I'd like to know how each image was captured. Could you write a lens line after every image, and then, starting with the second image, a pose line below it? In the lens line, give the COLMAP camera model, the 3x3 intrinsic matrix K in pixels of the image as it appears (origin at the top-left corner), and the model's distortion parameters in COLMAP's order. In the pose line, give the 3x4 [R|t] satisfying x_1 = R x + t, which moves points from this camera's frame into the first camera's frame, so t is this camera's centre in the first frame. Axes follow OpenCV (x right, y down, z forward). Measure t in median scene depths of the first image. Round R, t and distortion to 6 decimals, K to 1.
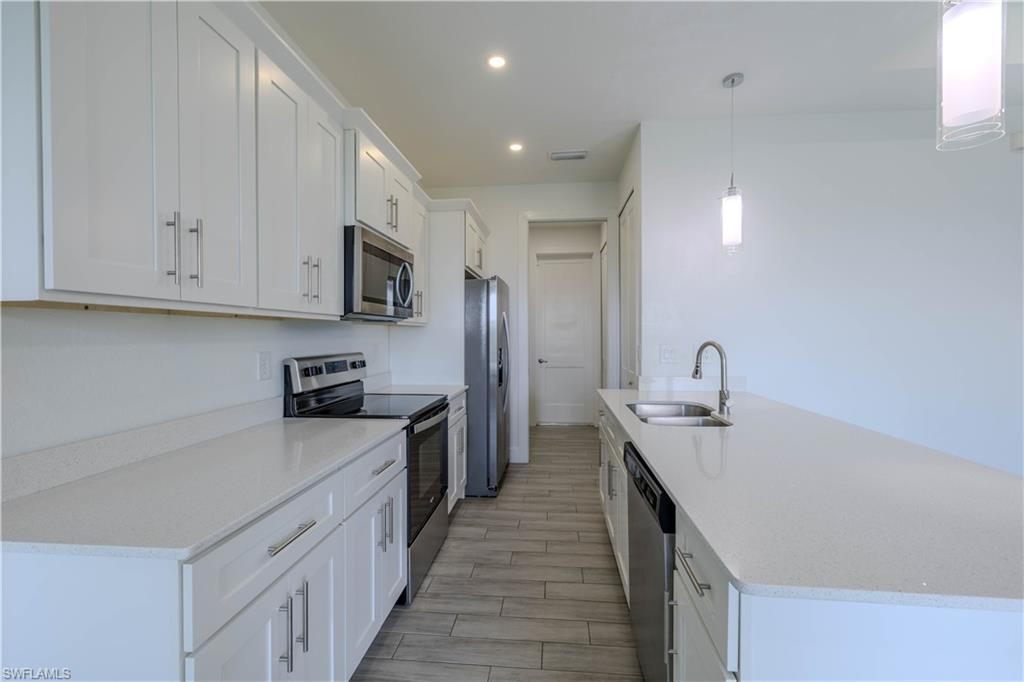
lens RADIAL K [[415.5, 0, 512.0], [0, 415.5, 341.0], [0, 0, 1]] dist [-0.000517, 0.000082]
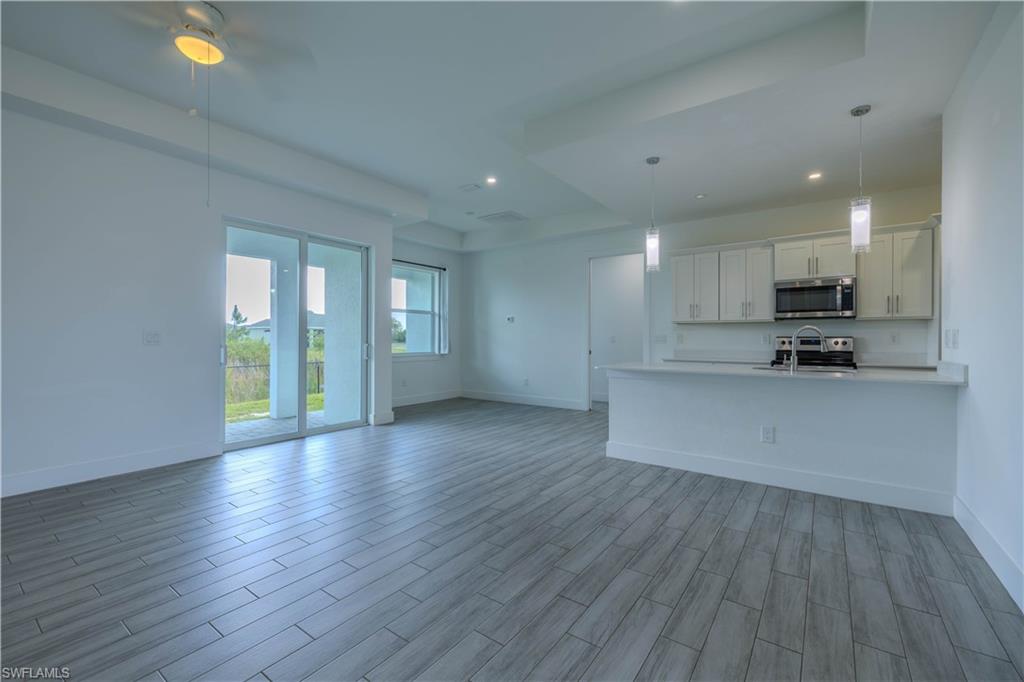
lens RADIAL K [[454.4, 0, 471.3], [0, 454.4, 338.8], [0, 0, 1]] dist [-0.000824, 0.000116]
pose [[-0.540999, -0.001338, -0.841022, 2.821908], [-0.013061, 0.999891, 0.006811, 0.059175], [0.840922, 0.014670, -0.540958, 0.928893]]
